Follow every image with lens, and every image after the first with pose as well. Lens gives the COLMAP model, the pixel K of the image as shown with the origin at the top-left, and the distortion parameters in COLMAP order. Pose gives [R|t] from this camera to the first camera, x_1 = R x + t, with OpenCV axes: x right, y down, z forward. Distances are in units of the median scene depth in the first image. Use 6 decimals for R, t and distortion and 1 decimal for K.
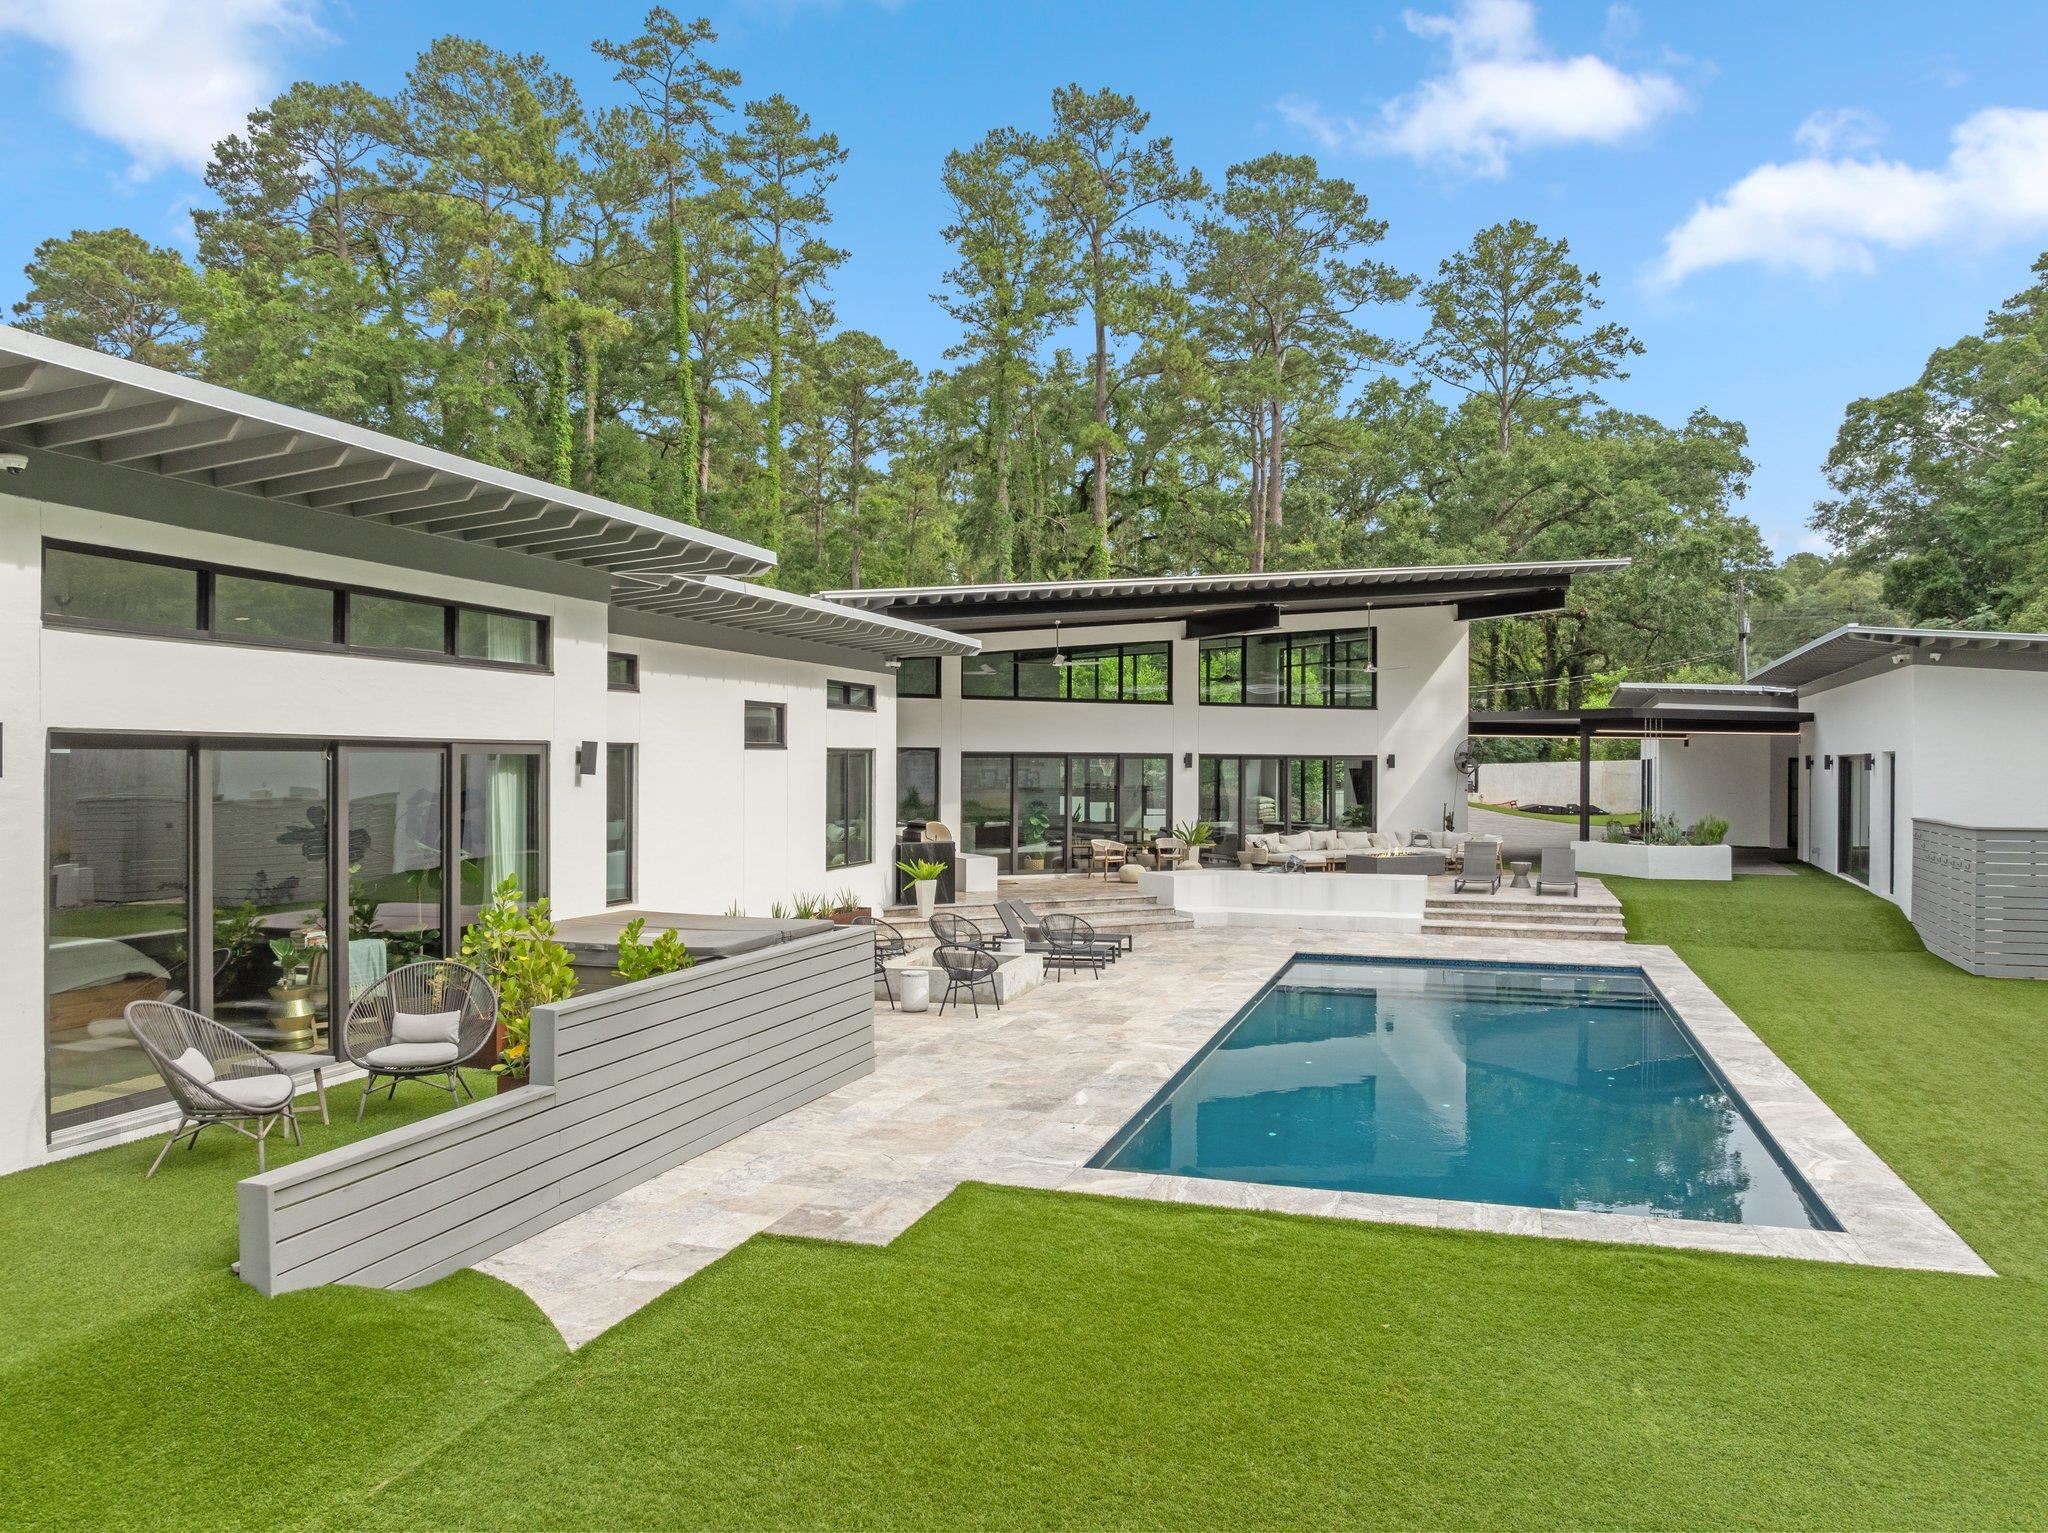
lens RADIAL K [[1454.8, 0, 1018.8], [0, 1454.8, 772.0], [0, 0, 1]] dist [-0.047646, 0.011622]
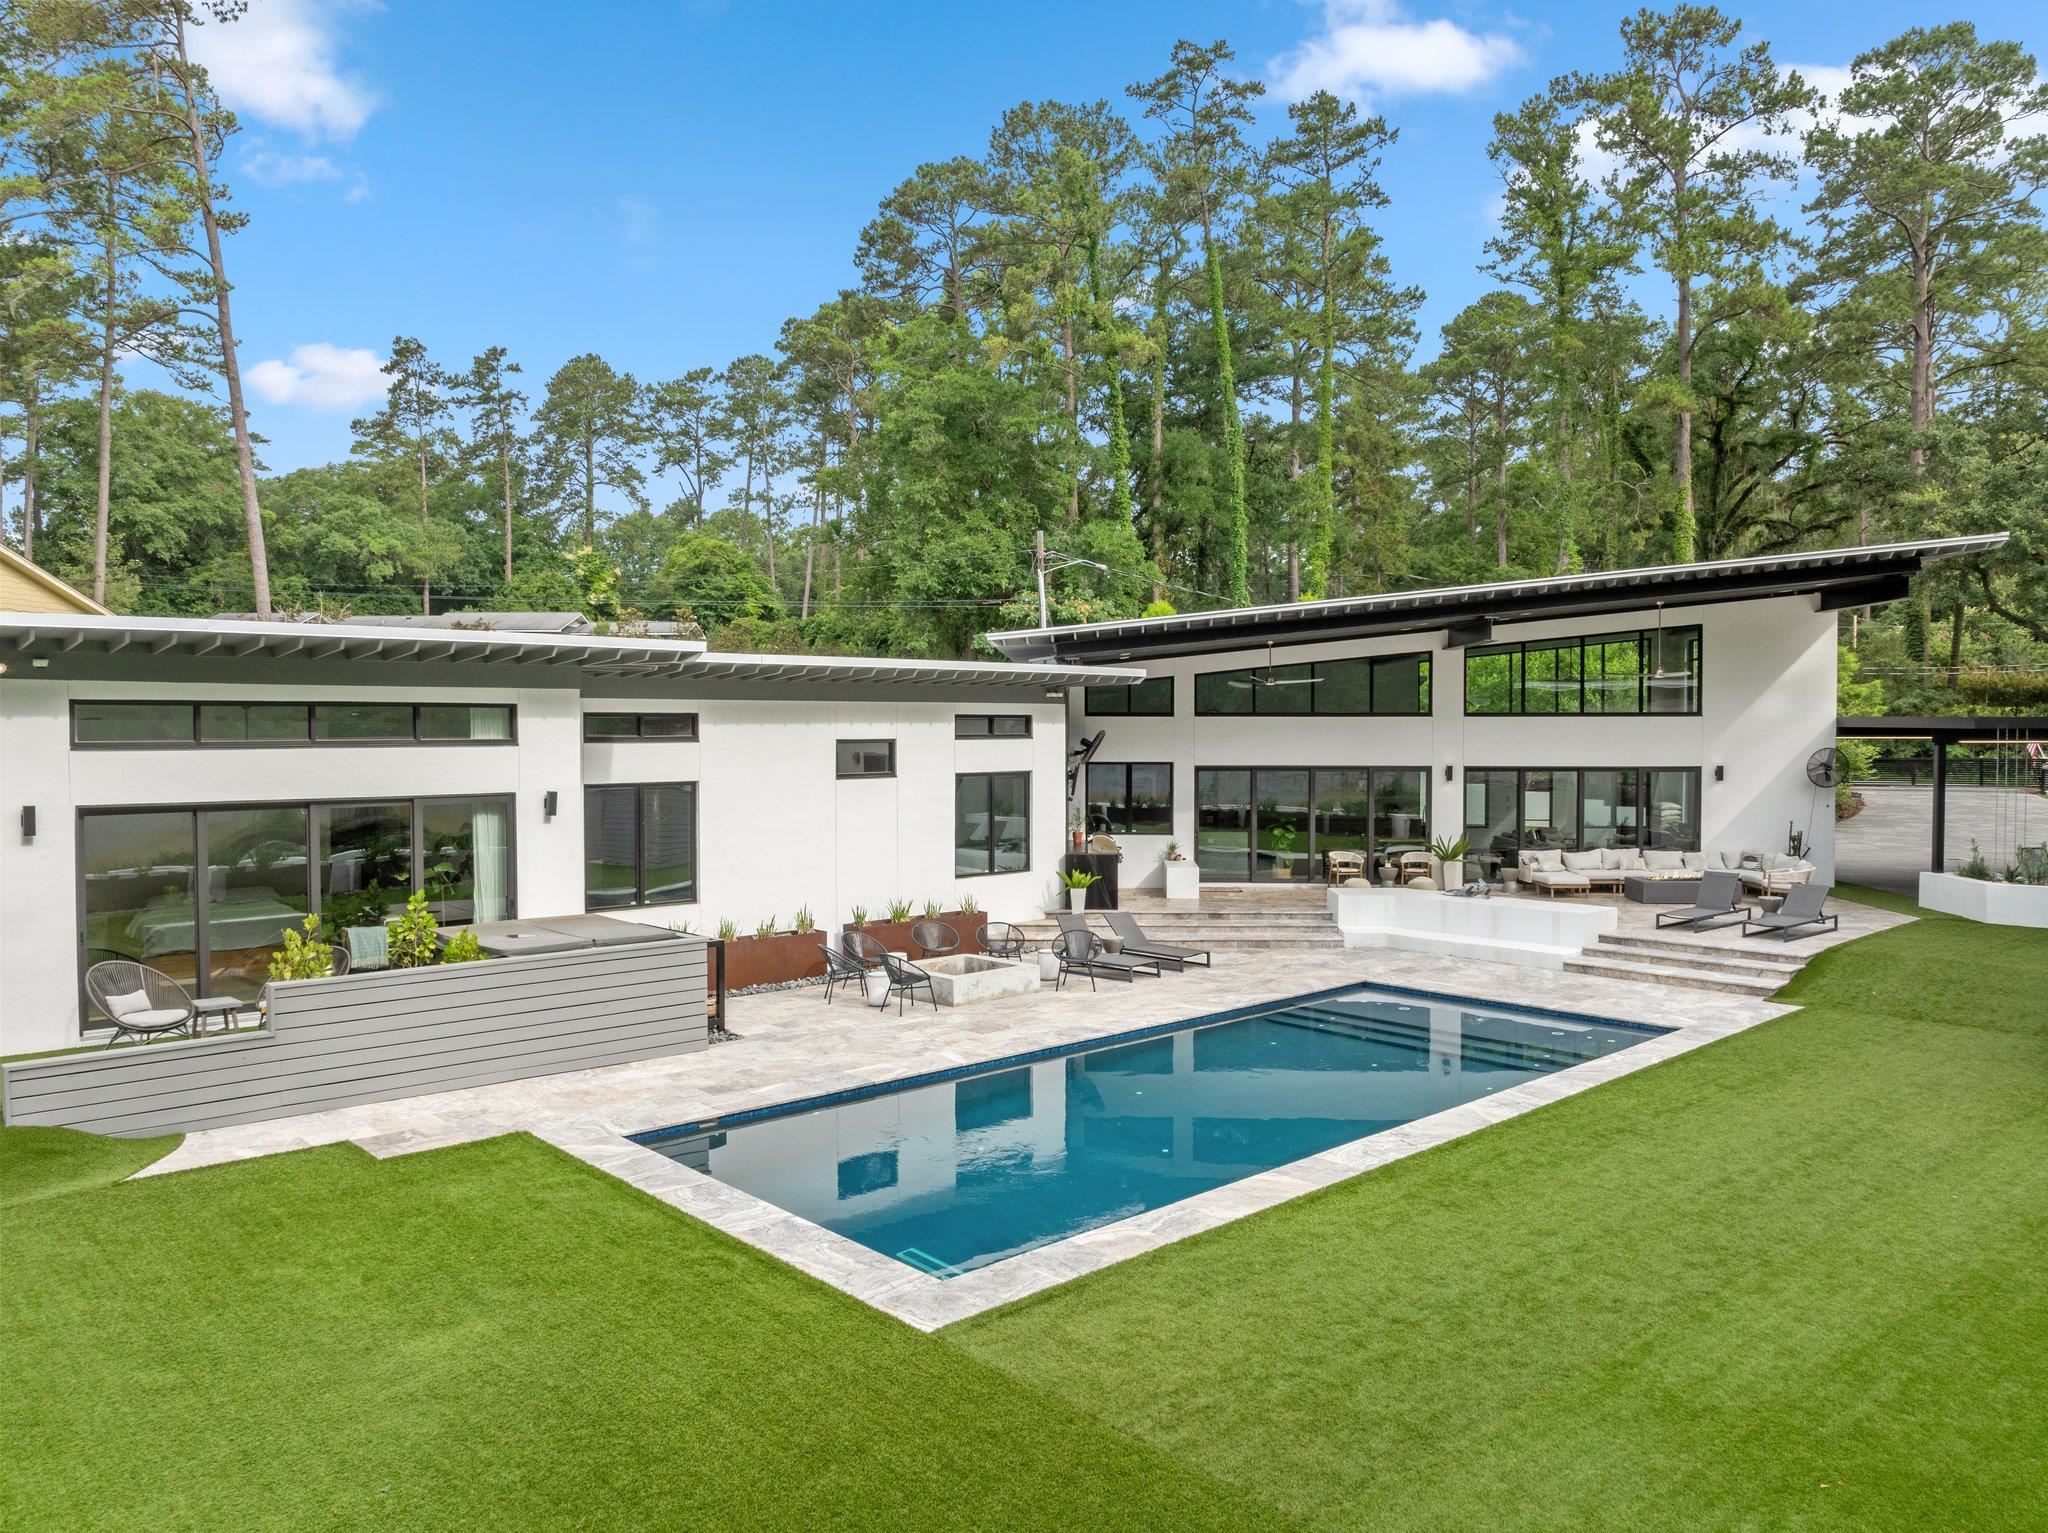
lens RADIAL K [[1454.8, 0, 1019.4], [0, 1454.8, 765.8], [0, 0, 1]] dist [-0.047646, 0.011622]
pose [[0.866296, 0.009339, -0.499444, 0.350670], [0.001099, 0.999787, 0.020600, -0.032882], [0.499531, -0.018394, 0.866101, 0.010363]]
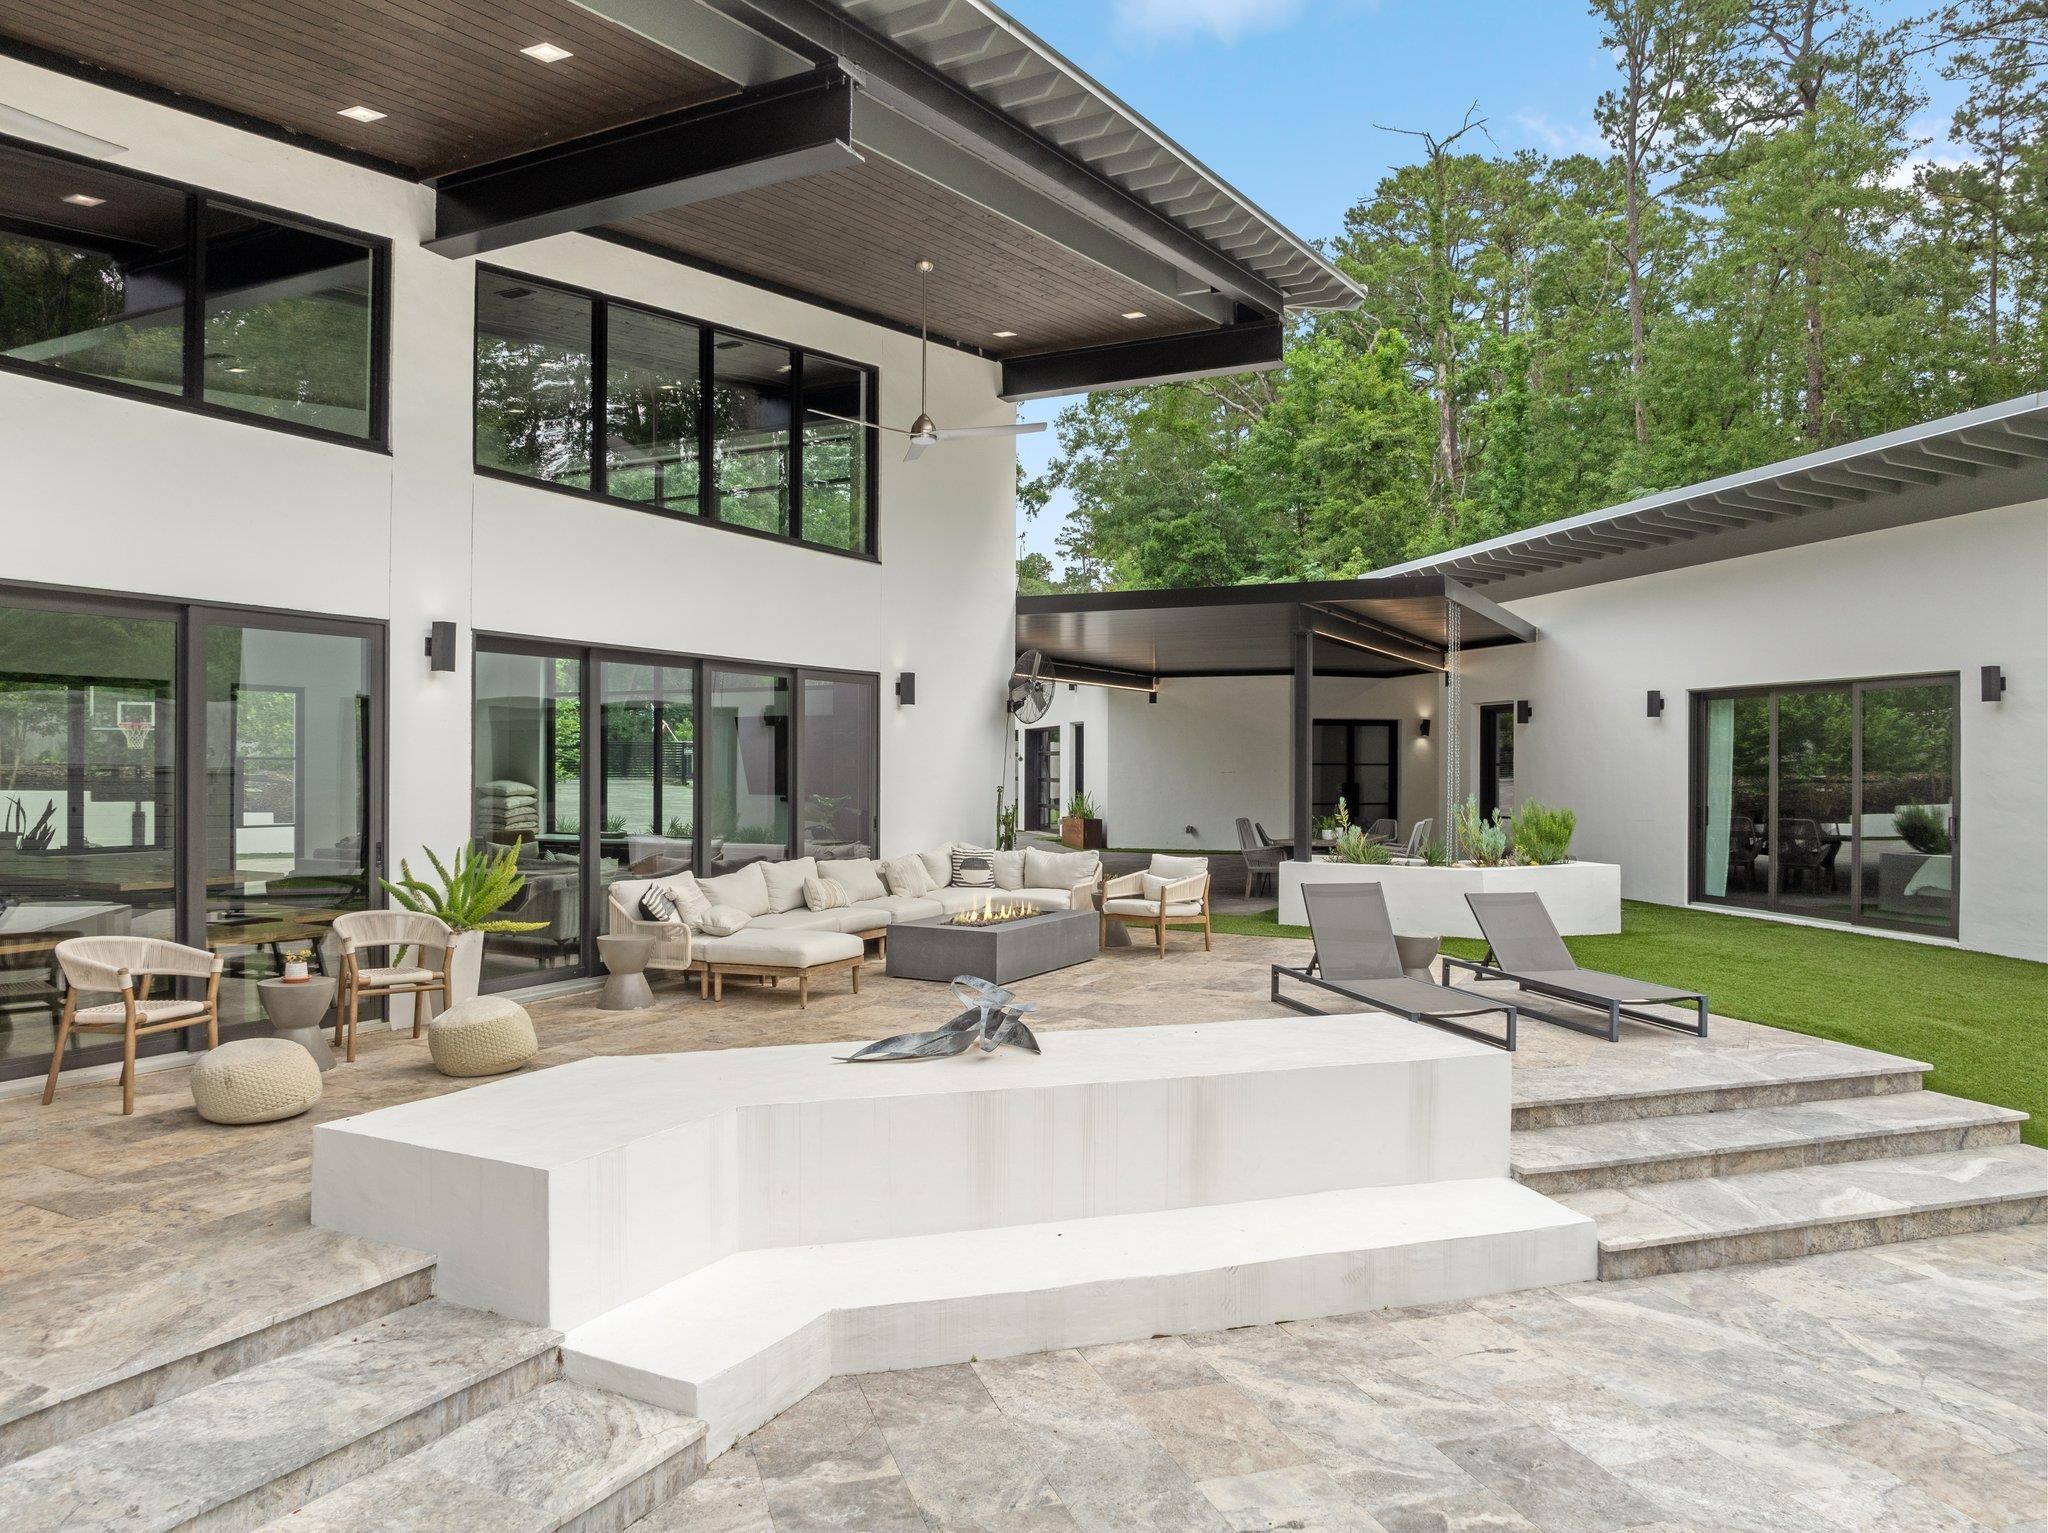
lens RADIAL K [[1454.8, 0, 1017.8], [0, 1454.8, 773.4], [0, 0, 1]] dist [-0.047646, 0.011622]
pose [[0.817425, -0.003317, 0.576025, 0.041388], [0.002127, 0.999994, 0.002740, 0.017847], [-0.576031, -0.001015, 0.817427, 0.681005]]
